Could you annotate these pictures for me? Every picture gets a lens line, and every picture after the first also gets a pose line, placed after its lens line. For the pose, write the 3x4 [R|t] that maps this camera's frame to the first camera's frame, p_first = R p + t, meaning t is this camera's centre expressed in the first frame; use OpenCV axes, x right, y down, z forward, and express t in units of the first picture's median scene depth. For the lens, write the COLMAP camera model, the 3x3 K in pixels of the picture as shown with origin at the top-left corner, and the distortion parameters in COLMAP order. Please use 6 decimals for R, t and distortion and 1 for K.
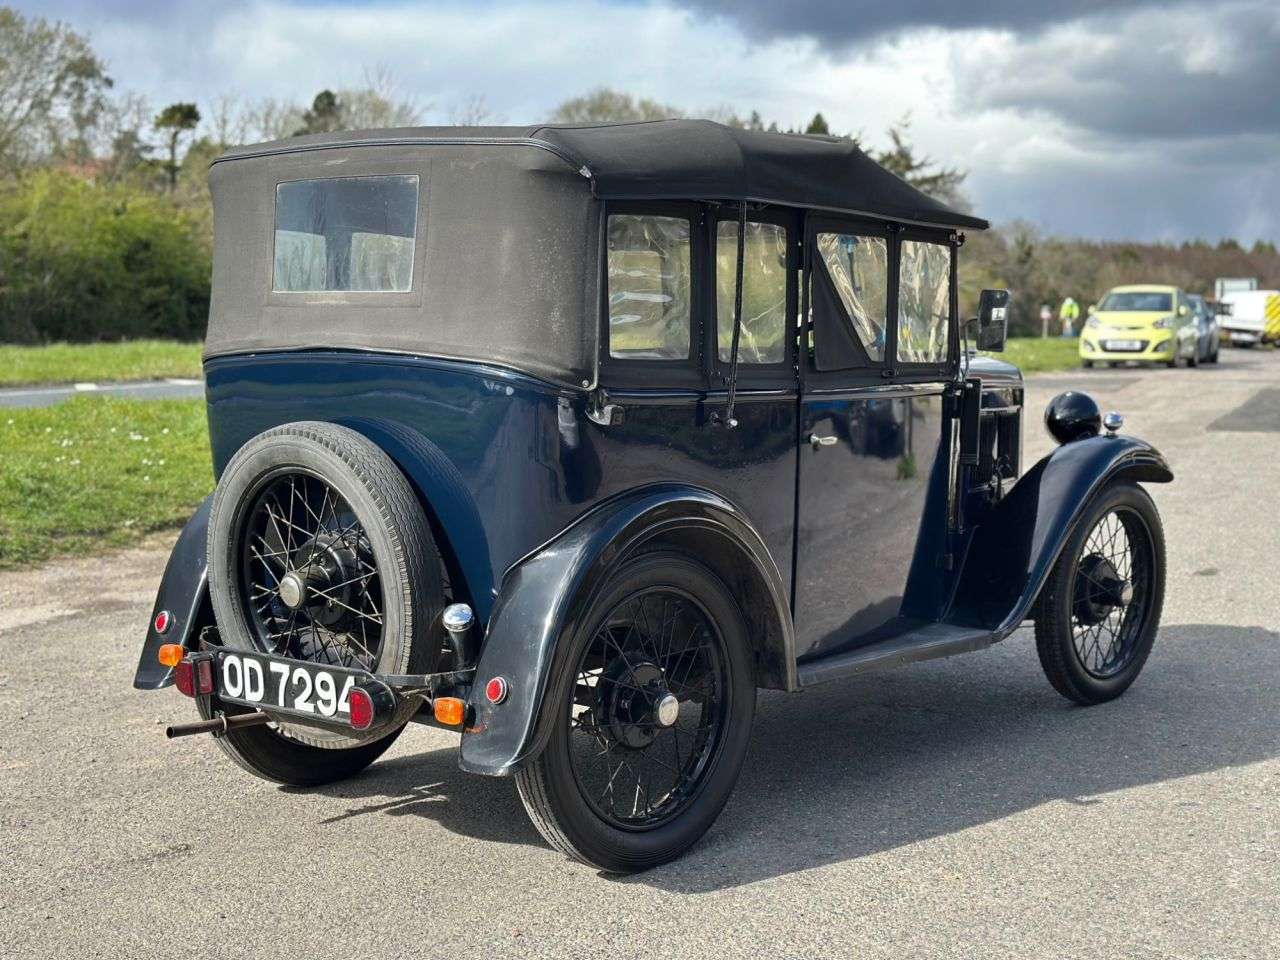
lens RADIAL K [[1722.4, 0, 640.0], [0, 1722.4, 480.0], [0, 0, 1]] dist [0.154476, -0.289861]
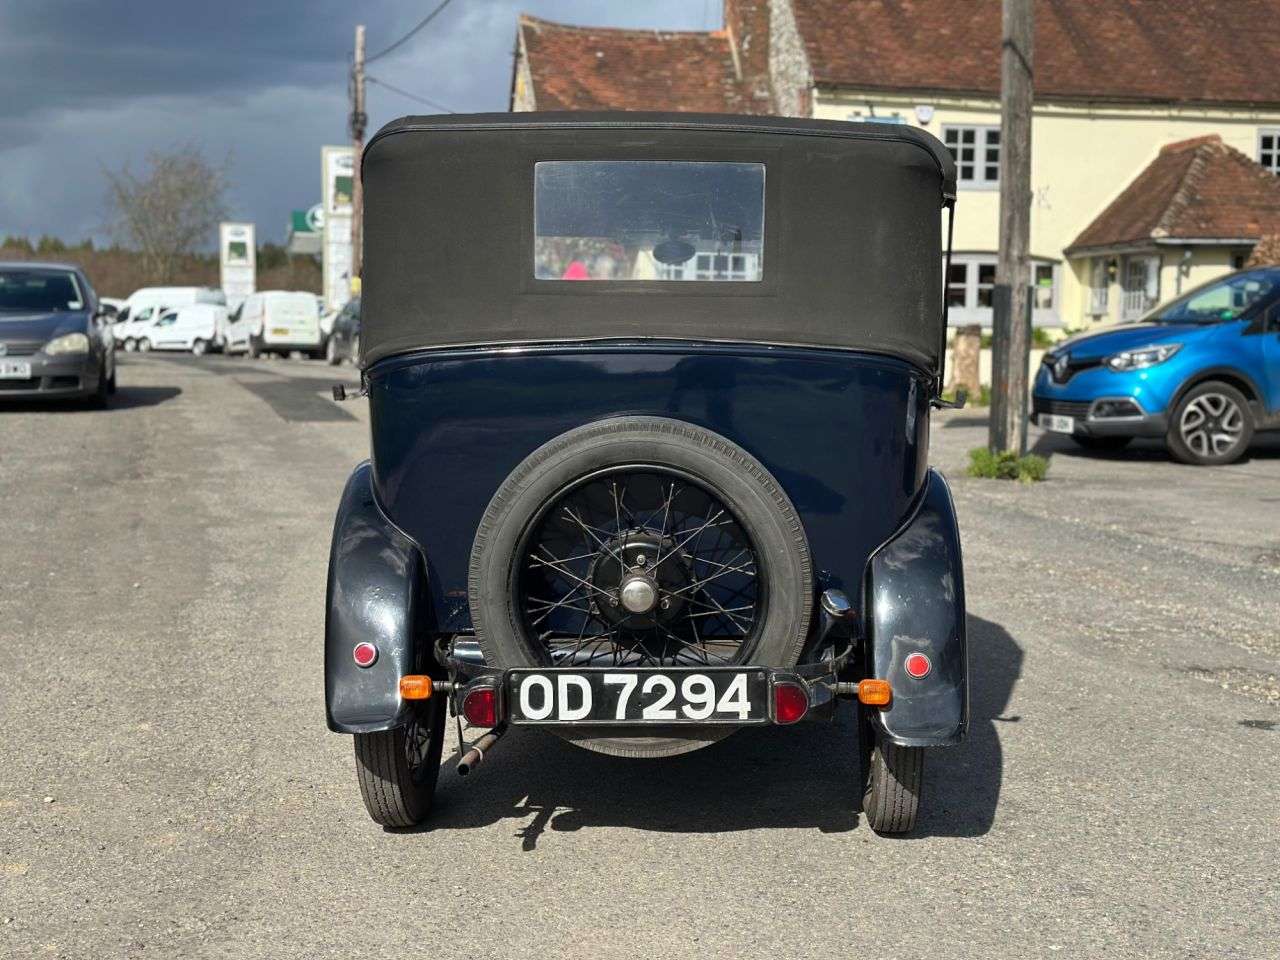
lens RADIAL K [[1745.3, 0, 643.3], [0, 1745.3, 481.8], [0, 0, 1]] dist [0.201908, -0.481677]
pose [[0.778622, -0.053930, 0.625171, -0.772779], [0.050066, 0.998463, 0.023777, -0.020151], [-0.625492, 0.012787, 0.780126, 0.245890]]
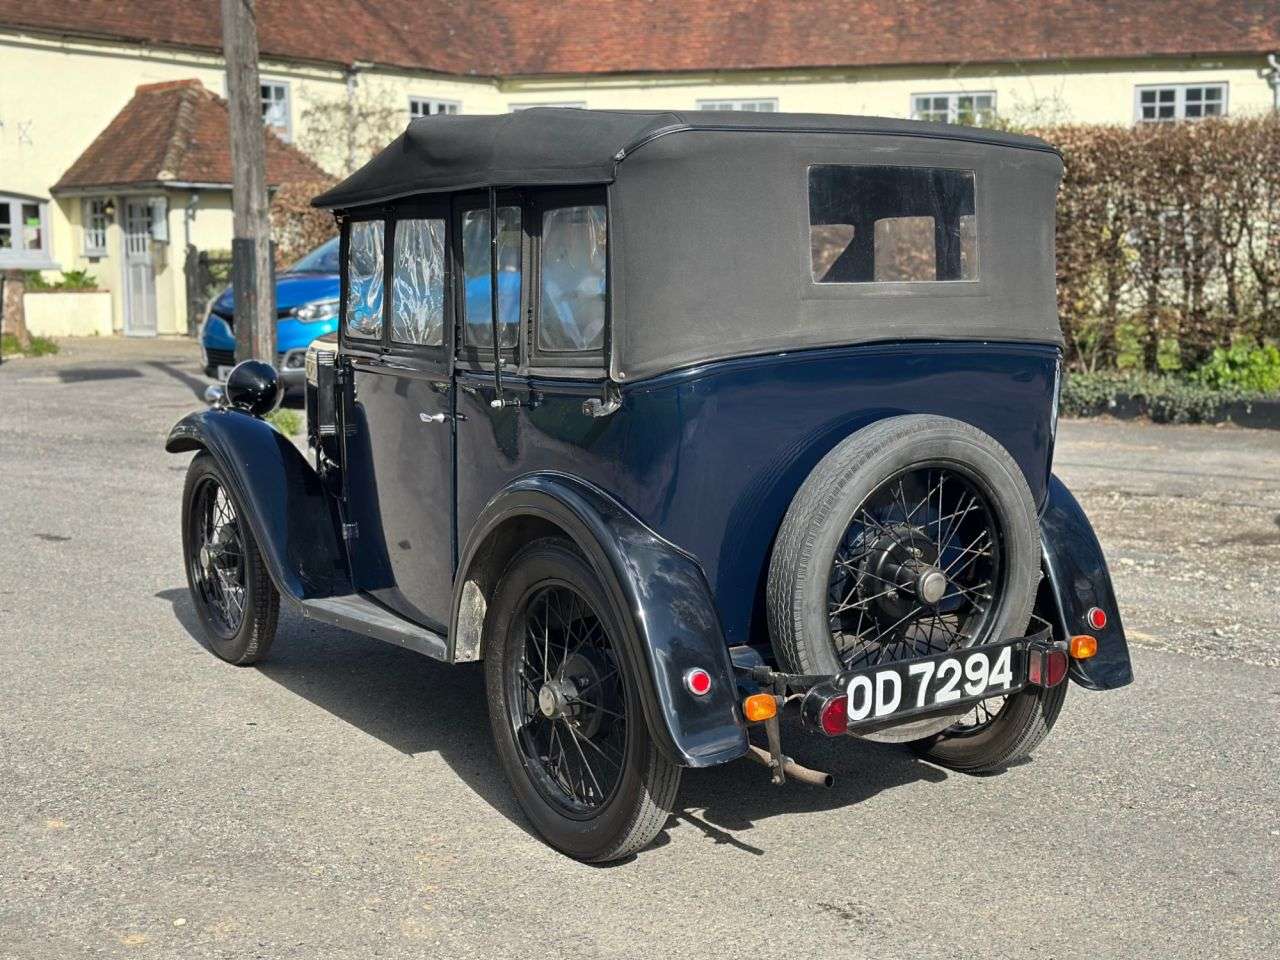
lens RADIAL K [[1745.3, 0, 643.3], [0, 1745.3, 481.8], [0, 0, 1]] dist [0.201908, -0.481677]
pose [[0.247649, -0.124842, 0.960773, -1.167640], [0.087515, 0.990492, 0.106146, -0.113196], [-0.964889, 0.057795, 0.256220, 0.876424]]
